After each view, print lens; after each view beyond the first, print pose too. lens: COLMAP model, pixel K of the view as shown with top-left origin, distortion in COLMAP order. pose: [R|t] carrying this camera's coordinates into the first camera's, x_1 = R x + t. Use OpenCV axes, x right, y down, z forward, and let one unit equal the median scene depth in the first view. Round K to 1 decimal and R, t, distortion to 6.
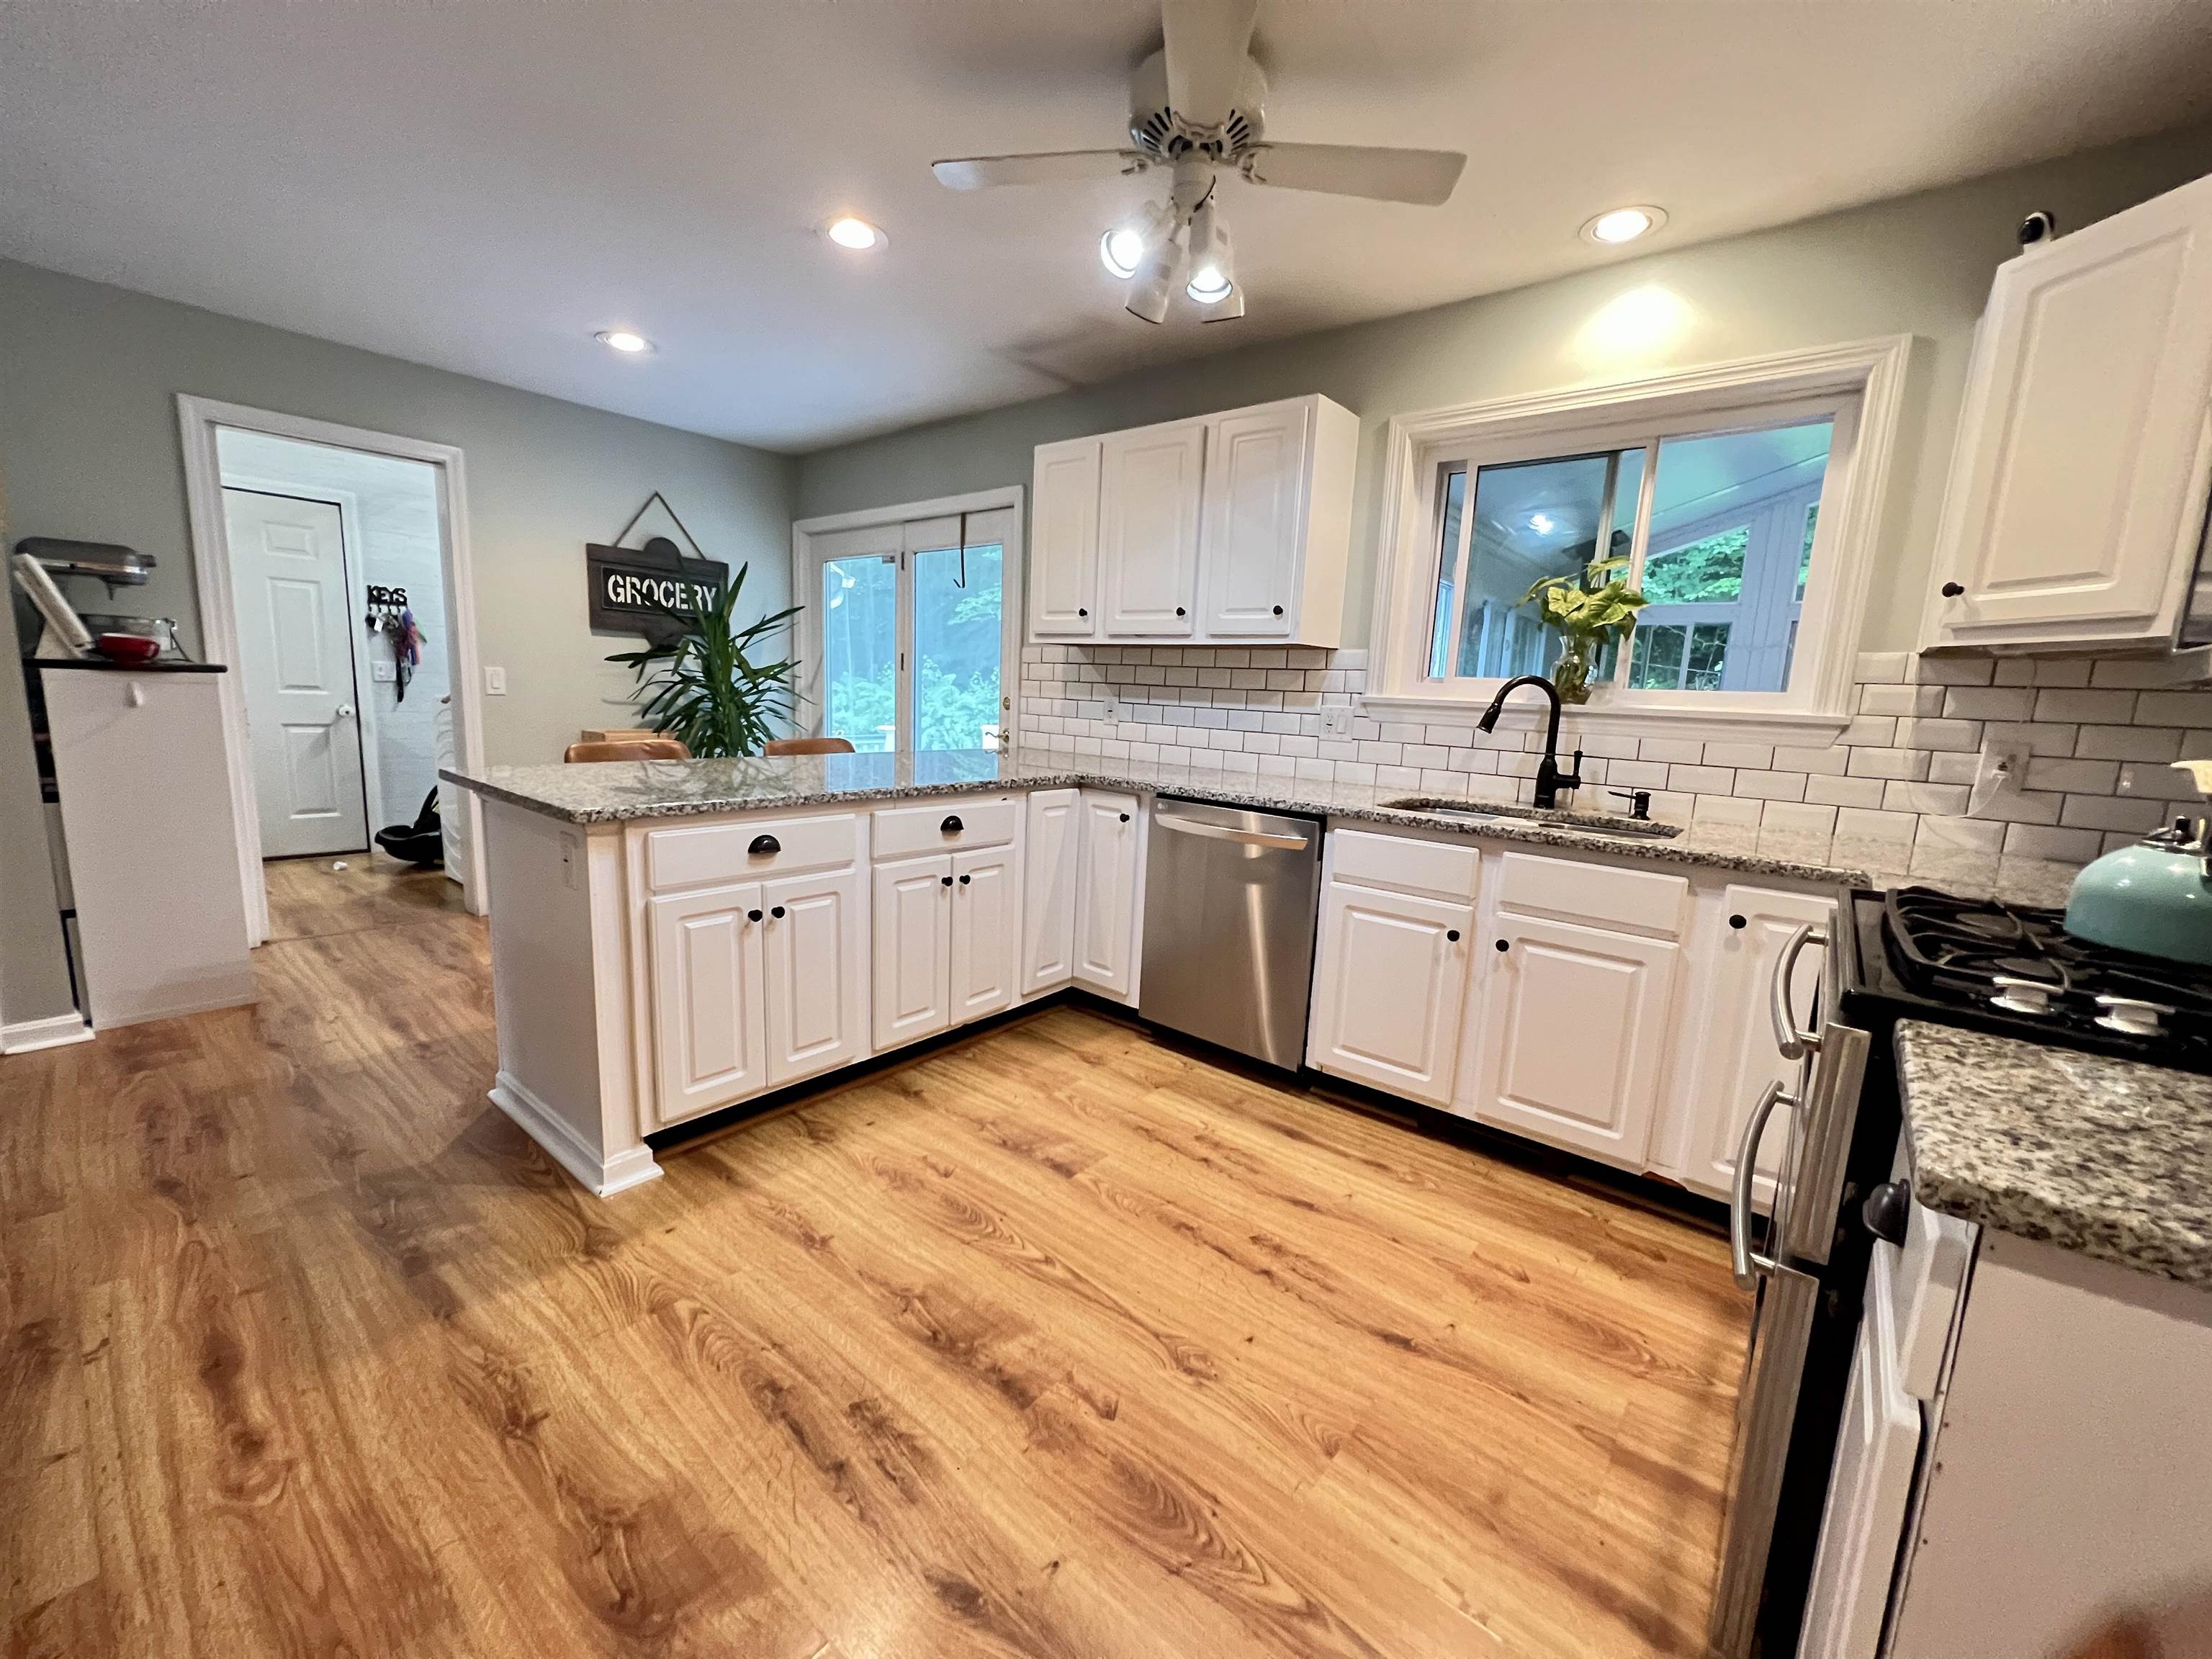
lens RADIAL K [[885.0, 0, 1104.9], [0, 885.0, 836.1], [0, 0, 1]] dist [-0.003027, 0.001064]
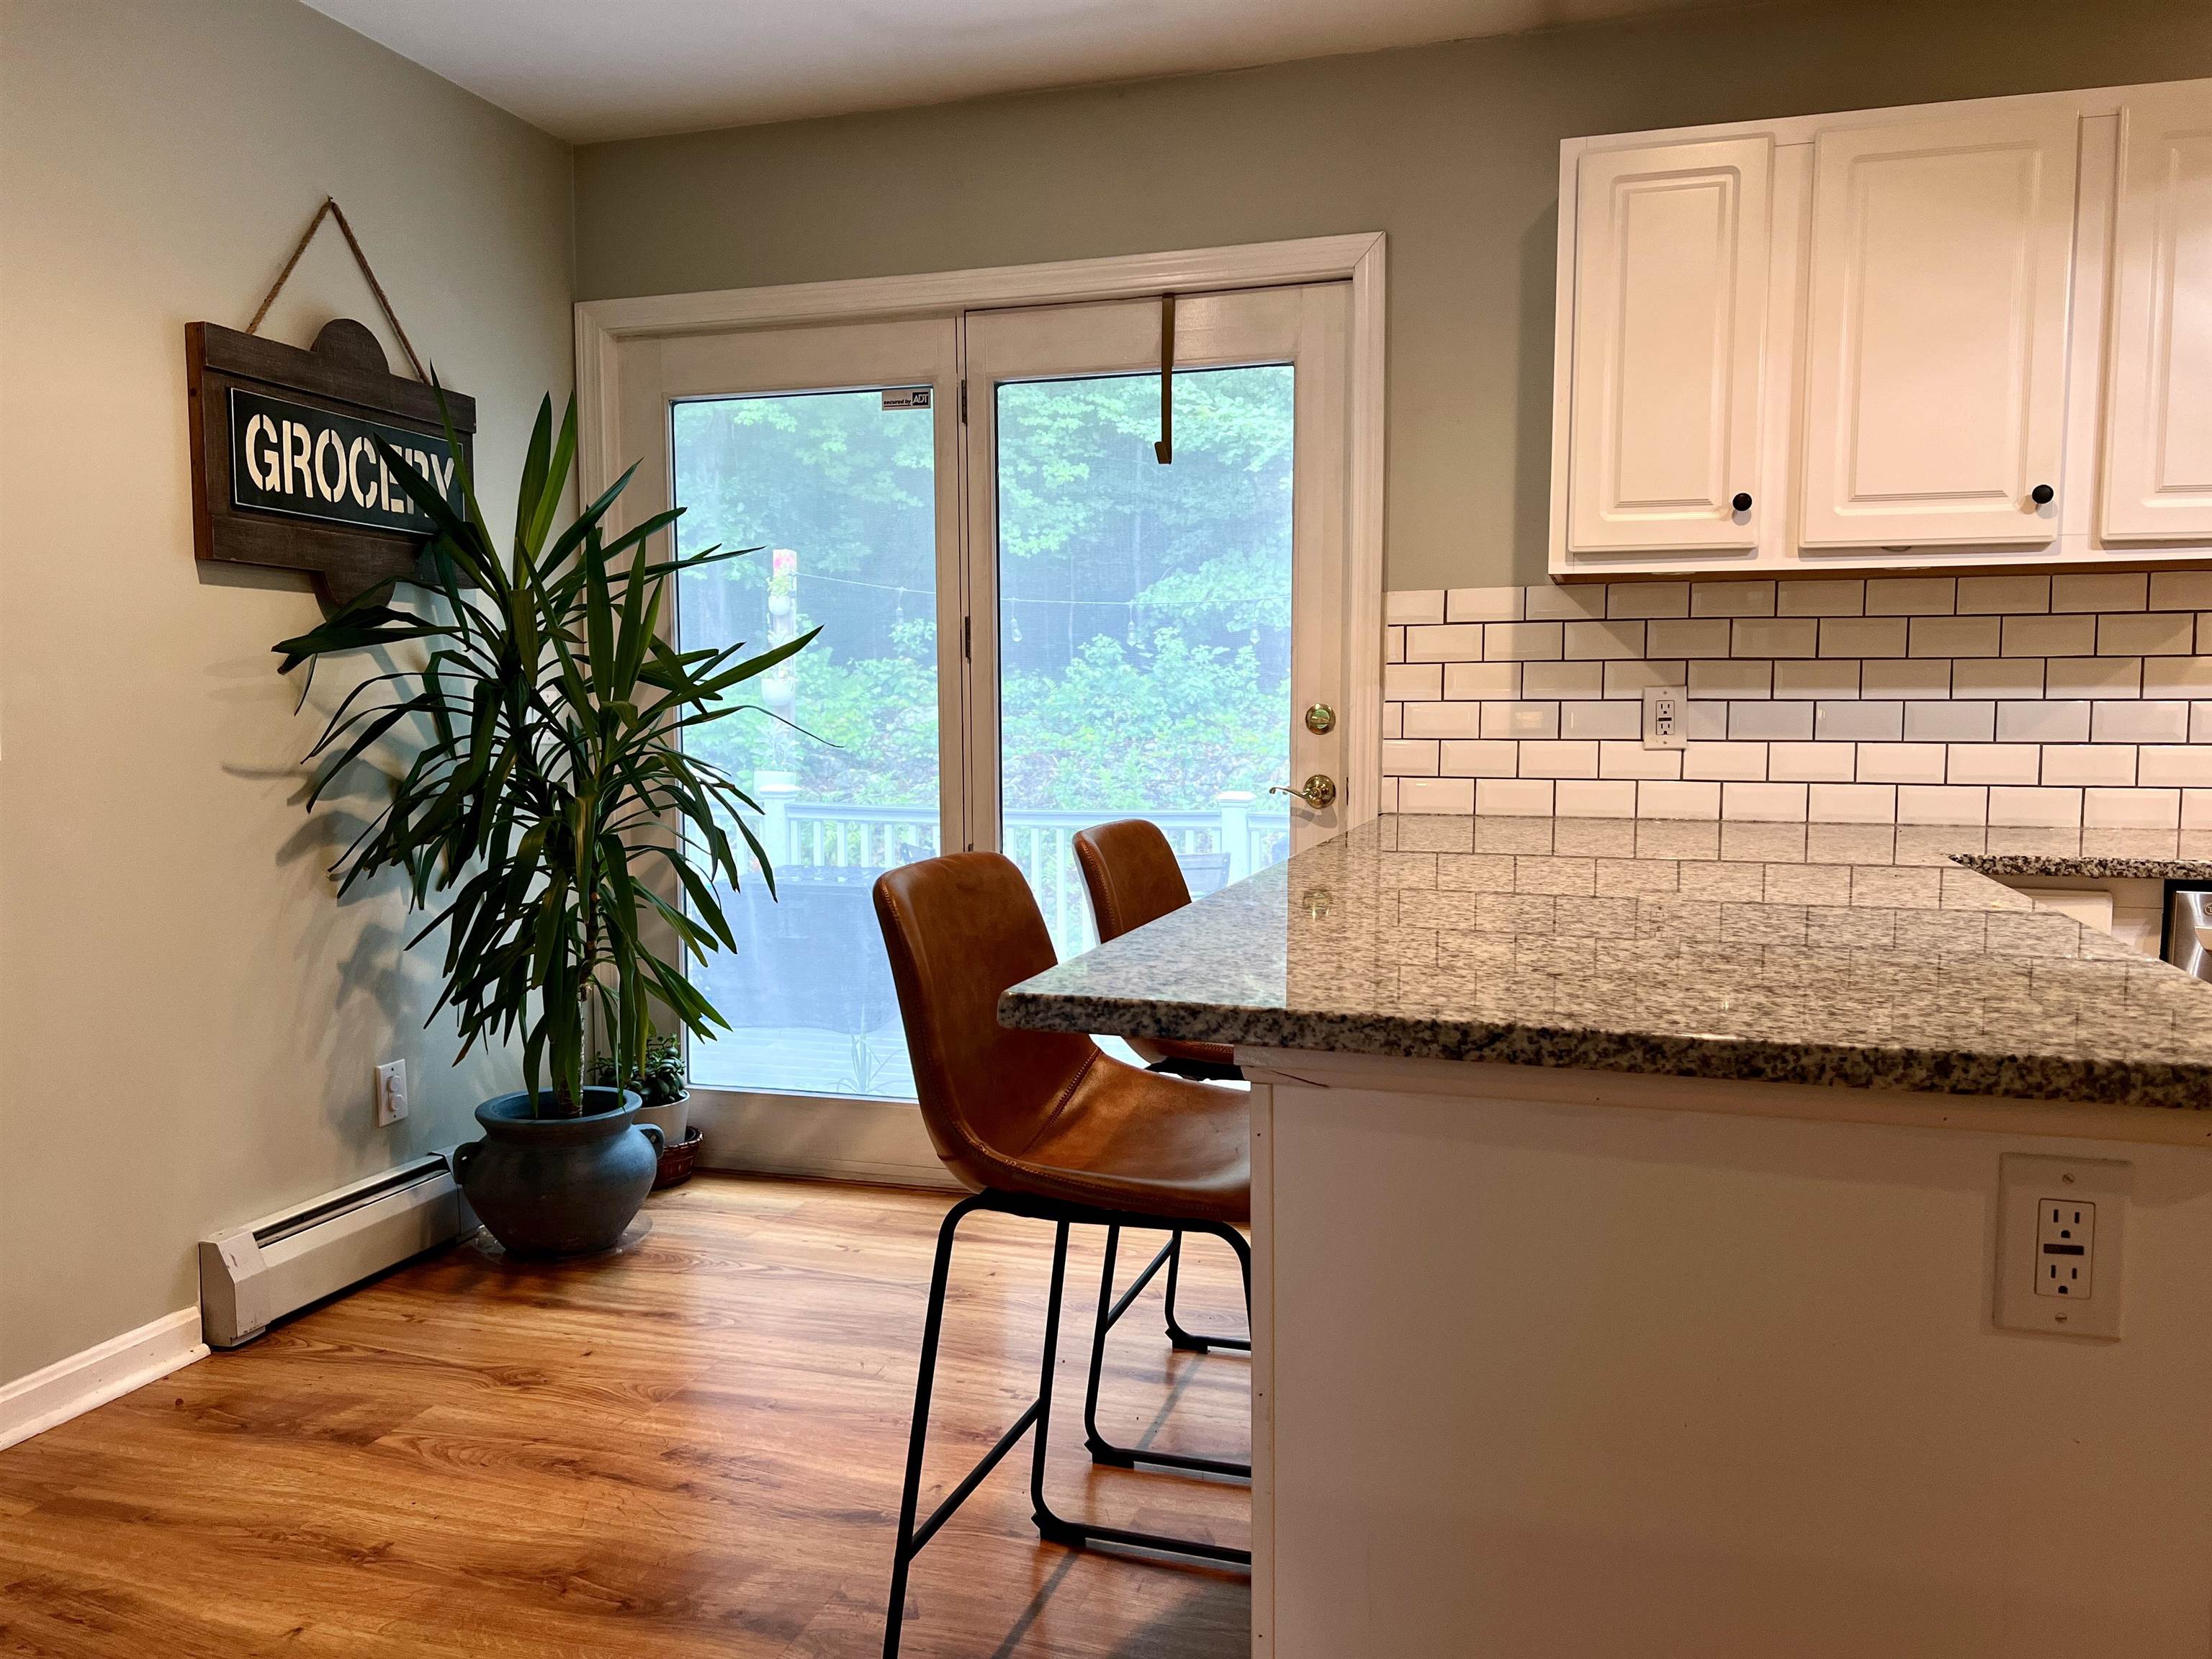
lens RADIAL K [[1665.8, 0, 1105.8], [0, 1665.8, 841.6], [0, 0, 1]] dist [0.058649, -0.068012]
pose [[0.922806, -0.075294, 0.377836, -0.869204], [0.104519, 0.992864, -0.057417, -0.085963], [-0.370817, 0.092476, 0.924090, 0.450292]]
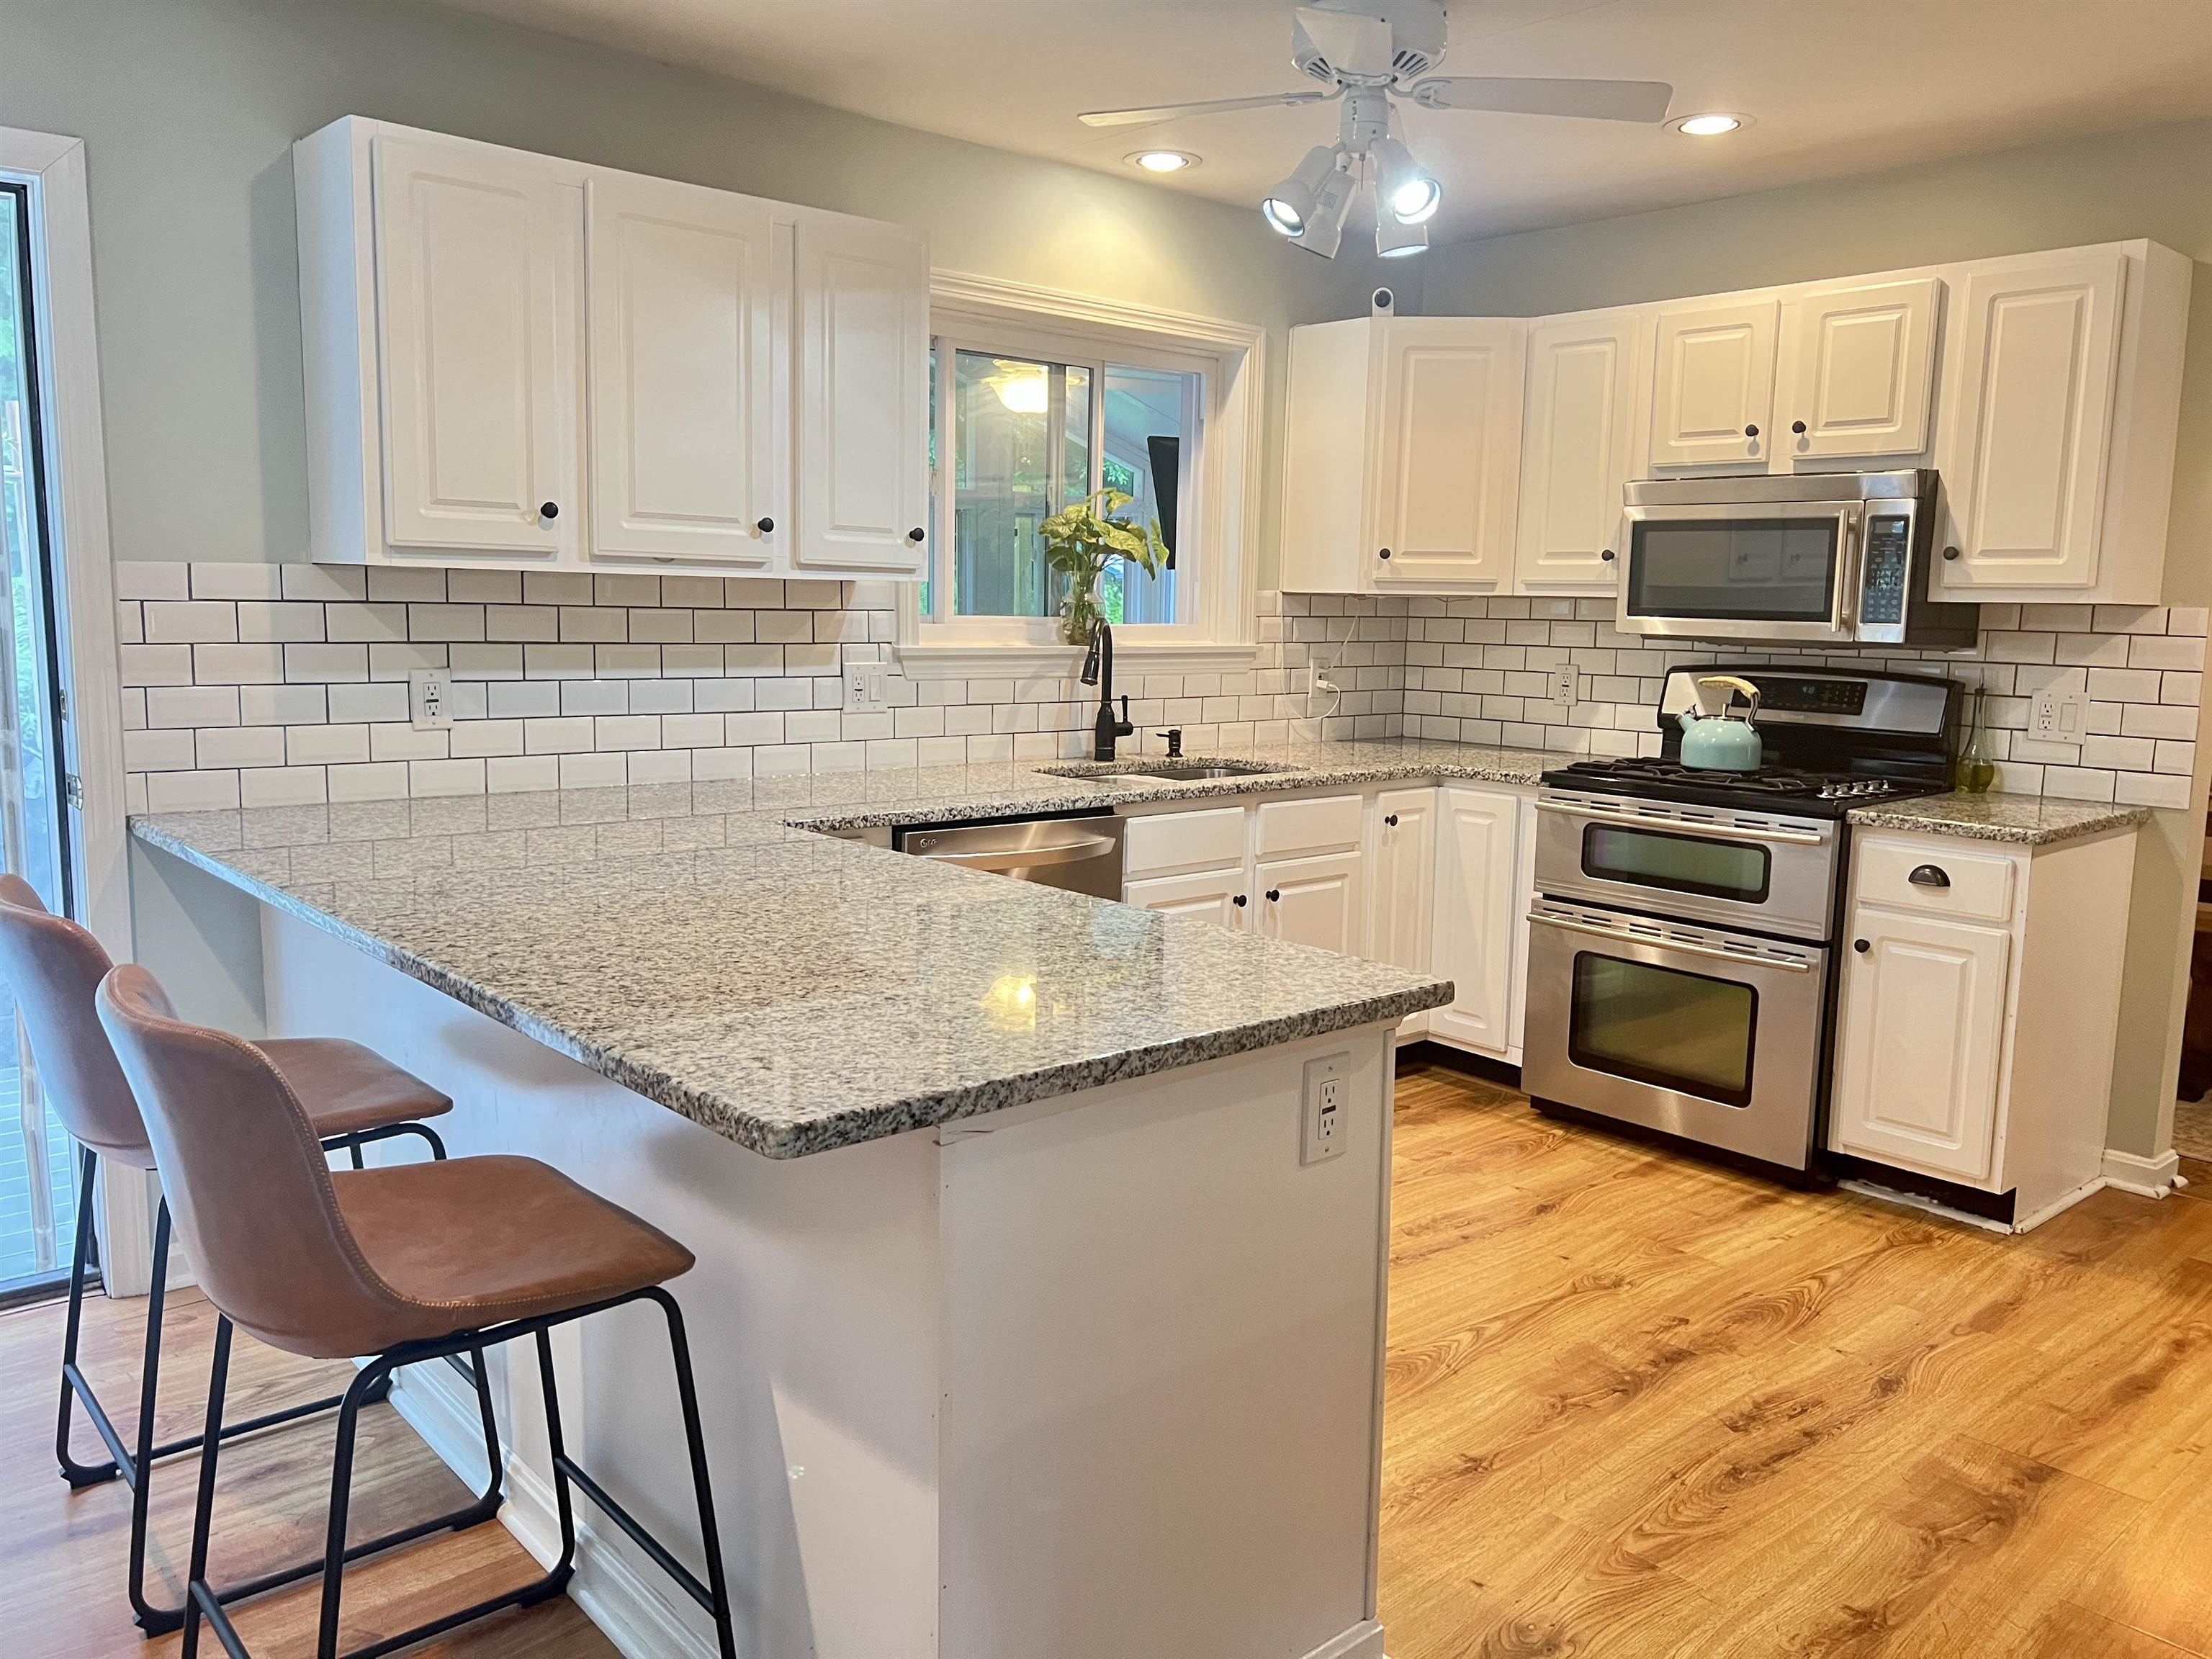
lens RADIAL K [[1665.8, 0, 1106.2], [0, 1665.8, 817.1], [0, 0, 1]] dist [0.058649, -0.068012]
pose [[0.150630, -0.171310, 0.973634, -1.203453], [0.148539, 0.977613, 0.149029, -0.235169], [-0.977367, 0.122174, 0.172704, 0.729943]]
